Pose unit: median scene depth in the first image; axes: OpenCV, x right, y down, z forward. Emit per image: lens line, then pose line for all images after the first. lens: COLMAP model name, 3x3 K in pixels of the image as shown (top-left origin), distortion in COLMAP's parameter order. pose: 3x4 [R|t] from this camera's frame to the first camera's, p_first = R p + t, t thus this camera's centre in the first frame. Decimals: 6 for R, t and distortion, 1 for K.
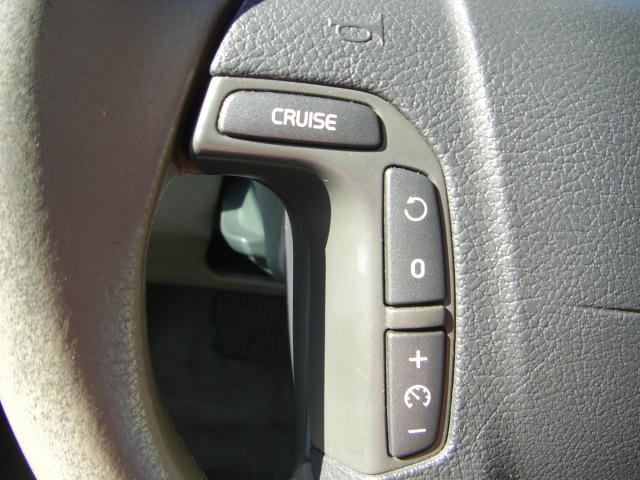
lens RADIAL K [[728.0, 0, 323.5], [0, 728.0, 236.5], [0, 0, 1]] dist [-0.146325, 0.000000]
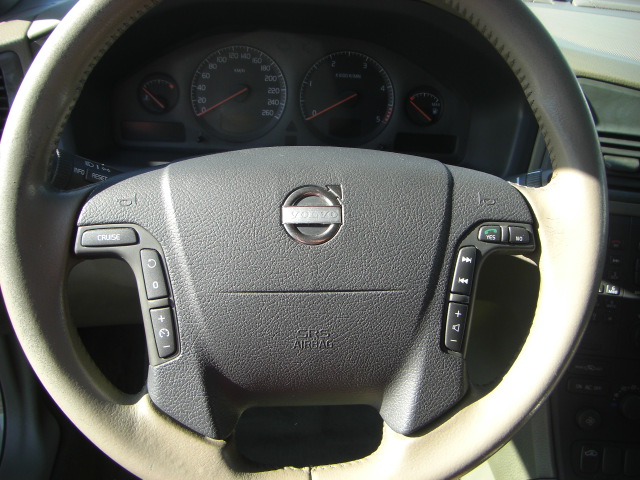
lens RADIAL K [[728.0, 0, 326.9], [0, 728.0, 235.3], [0, 0, 1]] dist [-0.146325, 0.000000]
pose [[0.971613, -0.138418, -0.191855, 1.292415], [0.123359, 0.988418, -0.088388, 0.177897], [0.201868, 0.062212, 0.977435, -1.517778]]
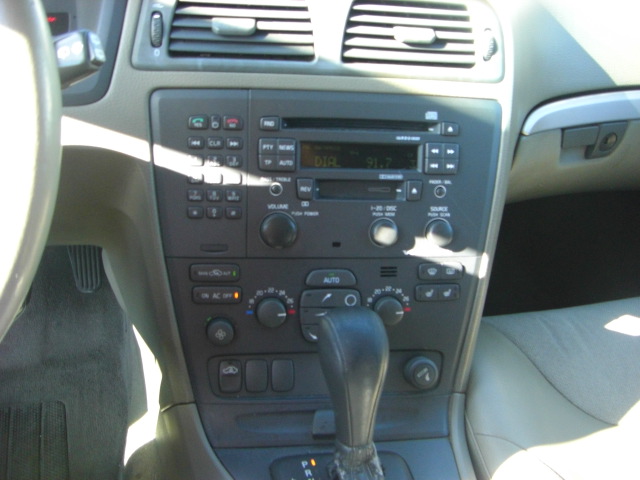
lens RADIAL K [[731.2, 0, 316.2], [0, 731.2, 234.8], [0, 0, 1]] dist [-0.159988, 0.000000]
pose [[0.974822, -0.221975, -0.021202, 2.548809], [0.222976, 0.971249, 0.083406, 0.403020], [0.002078, -0.086033, 0.996290, -0.655138]]
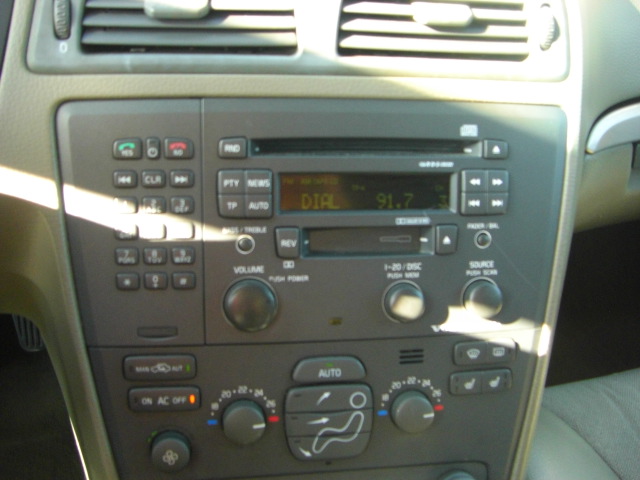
lens RADIAL K [[728.0, 0, 320.8], [0, 728.0, 237.2], [0, 0, 1]] dist [-0.146325, 0.000000]
pose [[0.969539, -0.244733, -0.009967, 2.608236], [0.244748, 0.966400, 0.078549, 0.281579], [-0.009592, -0.078596, 0.996860, 0.582074]]
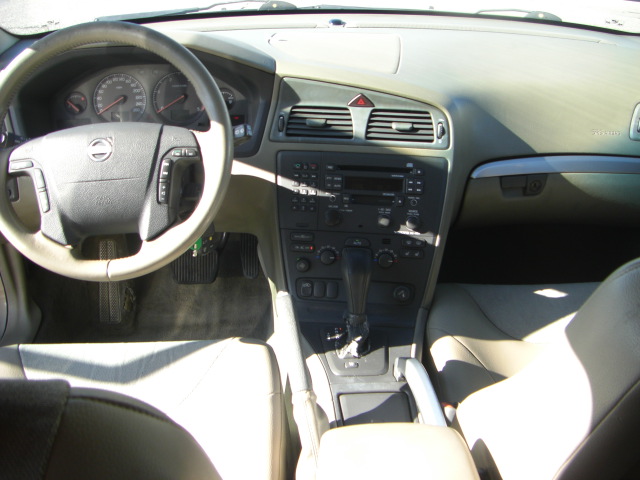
lens RADIAL K [[728.0, 0, 316.1], [0, 728.0, 247.5], [0, 0, 1]] dist [-0.146325, 0.000000]
pose [[0.951803, -0.188297, -0.242105, 3.981774], [0.174137, 0.981562, -0.078815, 1.573284], [0.252481, 0.032857, 0.967044, -4.620319]]
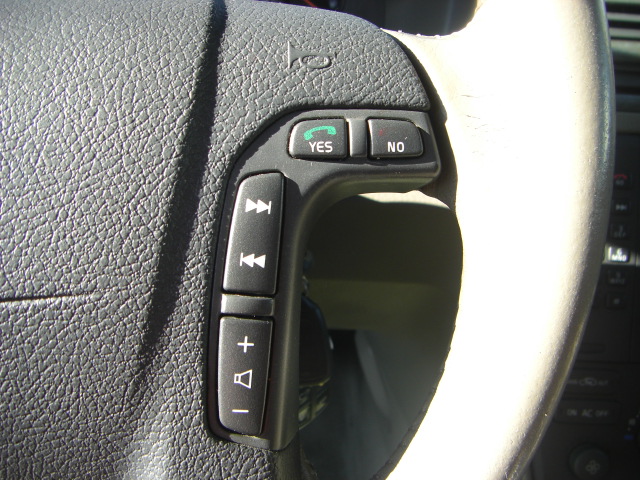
lens RADIAL K [[728.0, 0, 317.9], [0, 728.0, 238.6], [0, 0, 1]] dist [-0.146325, 0.000000]
pose [[0.960847, -0.195309, -0.196537, 1.558726], [0.187812, 0.980592, -0.056272, 0.217078], [0.203713, 0.017157, 0.978880, 0.245536]]
